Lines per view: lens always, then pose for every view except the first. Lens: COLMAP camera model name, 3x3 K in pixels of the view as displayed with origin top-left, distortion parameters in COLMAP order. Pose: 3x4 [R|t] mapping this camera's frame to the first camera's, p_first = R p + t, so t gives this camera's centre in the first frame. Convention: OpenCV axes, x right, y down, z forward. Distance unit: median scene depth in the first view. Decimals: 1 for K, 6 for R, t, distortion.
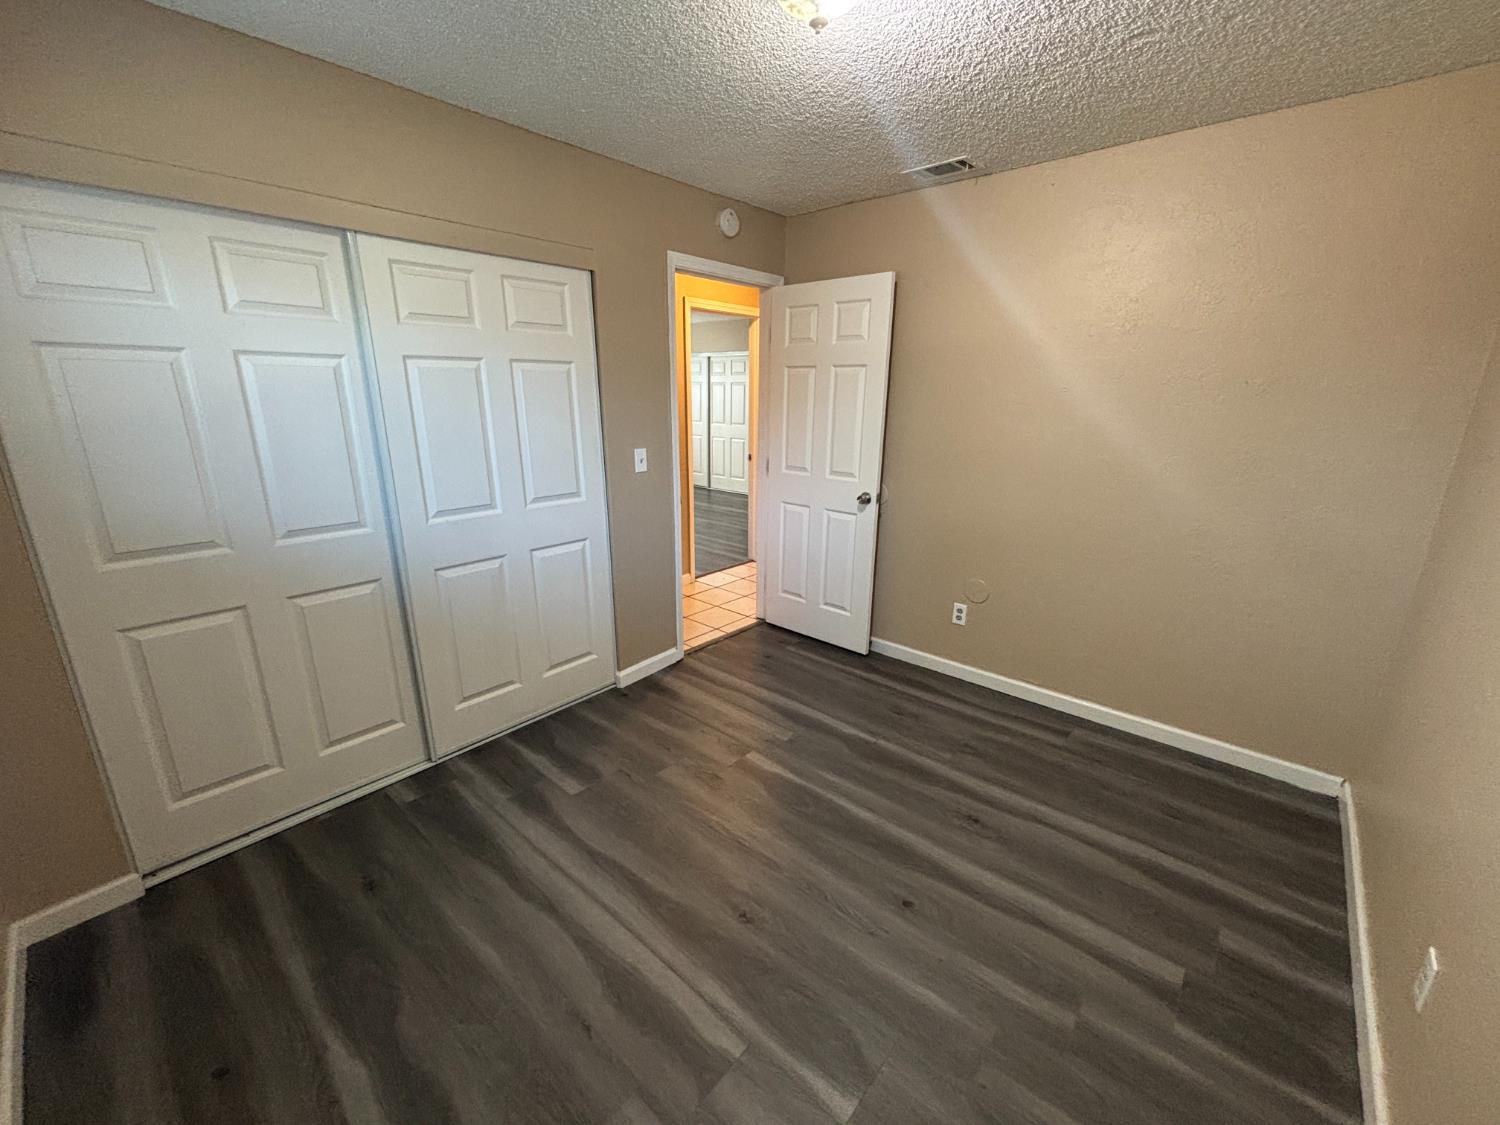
lens RADIAL K [[605.8, 0, 750.0], [0, 605.8, 562.5], [0, 0, 1]] dist [0.003789, 0.000450]
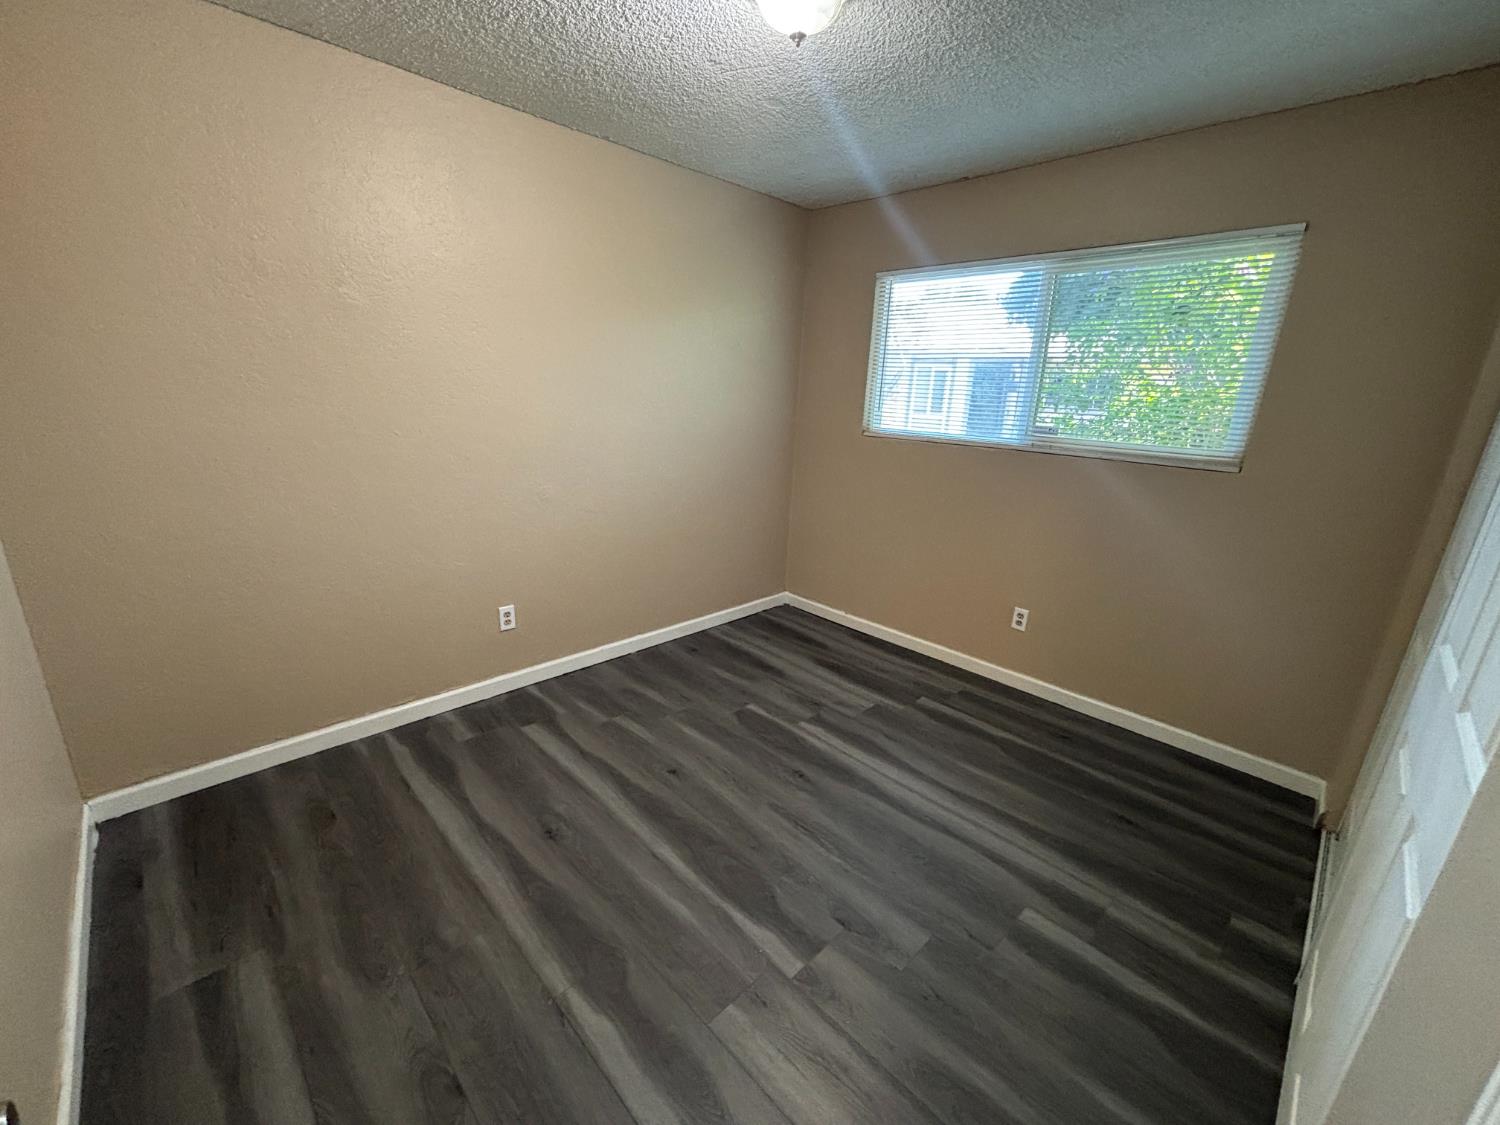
lens RADIAL K [[605.8, 0, 750.0], [0, 605.8, 562.5], [0, 0, 1]] dist [0.003789, 0.000450]
pose [[-0.996247, -0.066152, 0.055828, 0.047258], [-0.025906, 0.843251, 0.536896, -0.426471], [-0.082594, 0.533434, -0.841799, 1.567631]]
